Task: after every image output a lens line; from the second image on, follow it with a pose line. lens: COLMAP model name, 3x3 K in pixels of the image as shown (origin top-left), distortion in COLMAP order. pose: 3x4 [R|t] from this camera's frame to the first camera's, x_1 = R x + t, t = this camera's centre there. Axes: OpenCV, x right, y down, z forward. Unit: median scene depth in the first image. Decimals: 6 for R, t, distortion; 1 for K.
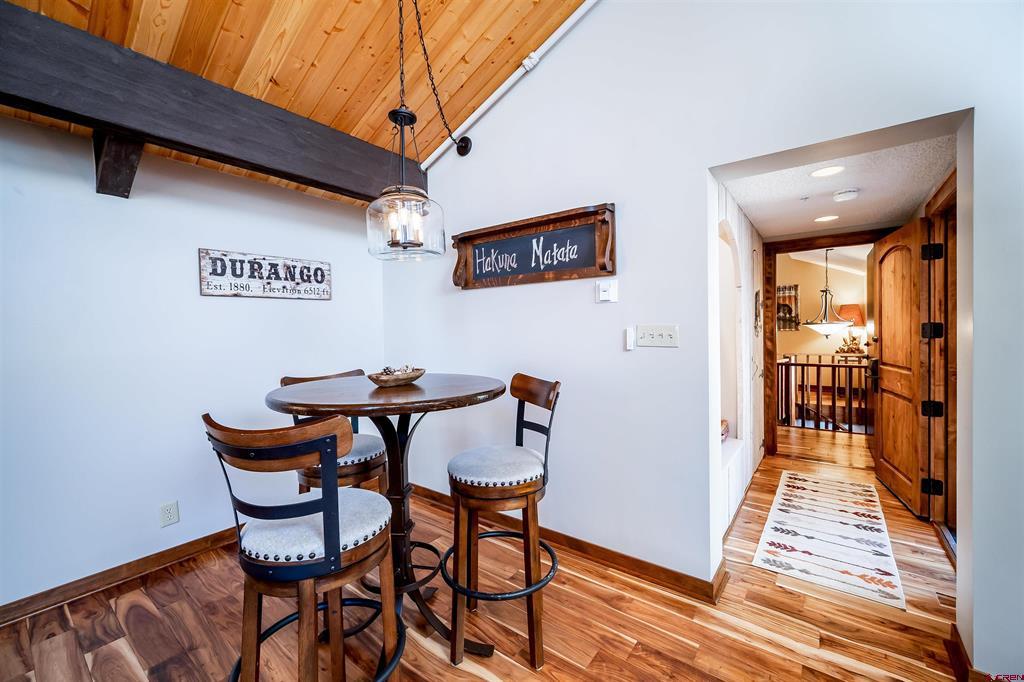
lens RADIAL K [[411.5, 0, 496.8], [0, 411.5, 336.0], [0, 0, 1]] dist [-0.006415, -0.000966]
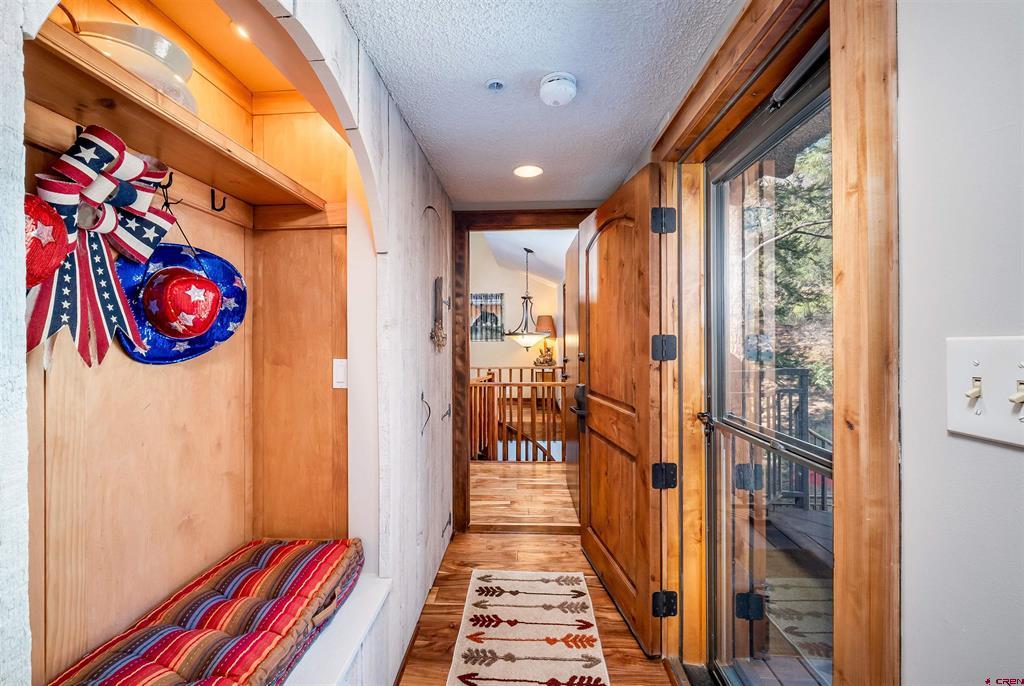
lens RADIAL K [[411.5, 0, 512.7], [0, 411.5, 337.8], [0, 0, 1]] dist [-0.006415, -0.000966]
pose [[0.799587, 0.009718, 0.600471, 0.330560], [-0.000348, 0.999876, -0.015719, -0.011799], [-0.600550, 0.012360, 0.799492, 0.412638]]
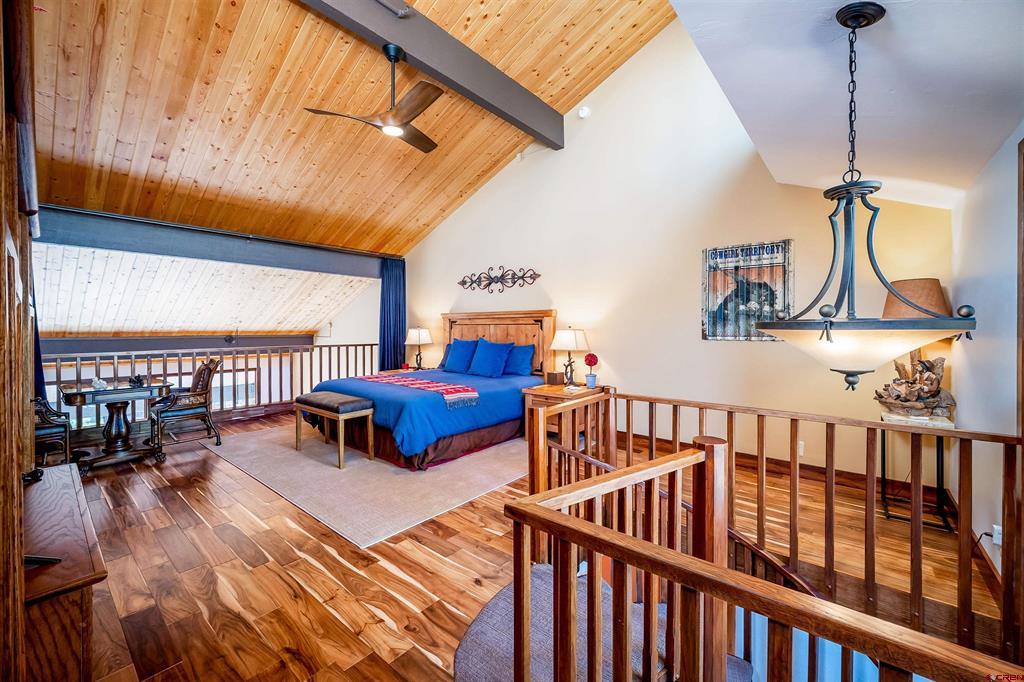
lens RADIAL K [[411.5, 0, 506.0], [0, 411.5, 334.8], [0, 0, 1]] dist [-0.006415, -0.000966]
pose [[0.999415, 0.011837, -0.032097, 0.818163], [-0.011929, 0.999925, -0.002684, -0.029219], [0.032062, 0.003065, 0.999481, 1.008544]]
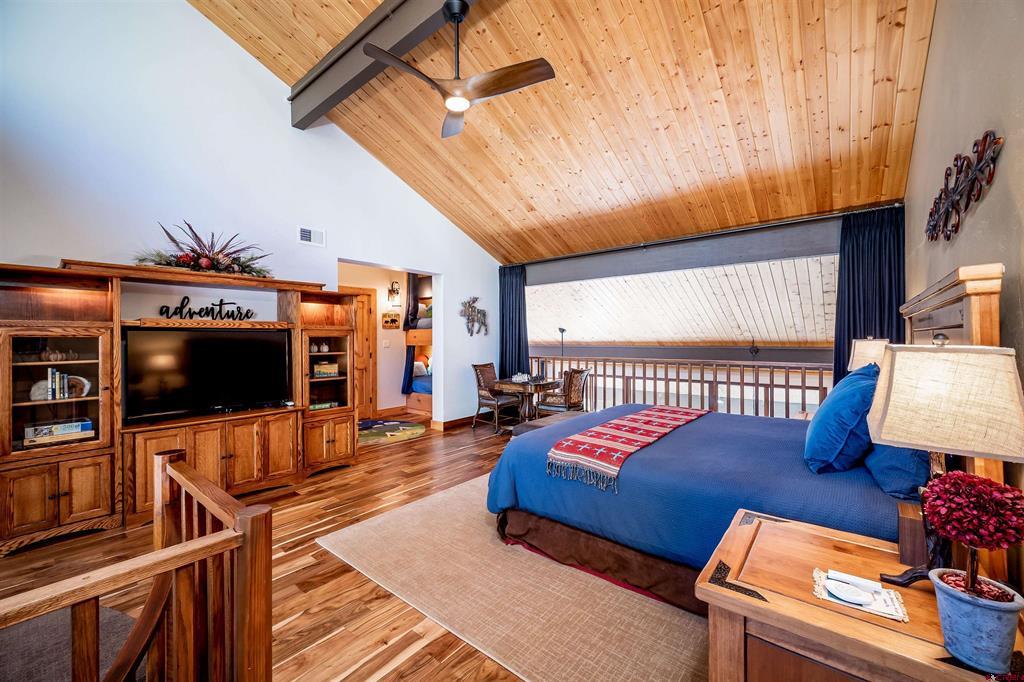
lens RADIAL K [[411.5, 0, 515.8], [0, 411.5, 336.8], [0, 0, 1]] dist [-0.006415, -0.000966]
pose [[-0.016820, 0.010925, -0.999799, 1.195775], [-0.011481, 0.999872, 0.011119, -0.055332], [0.999793, 0.011666, -0.016692, 1.815642]]
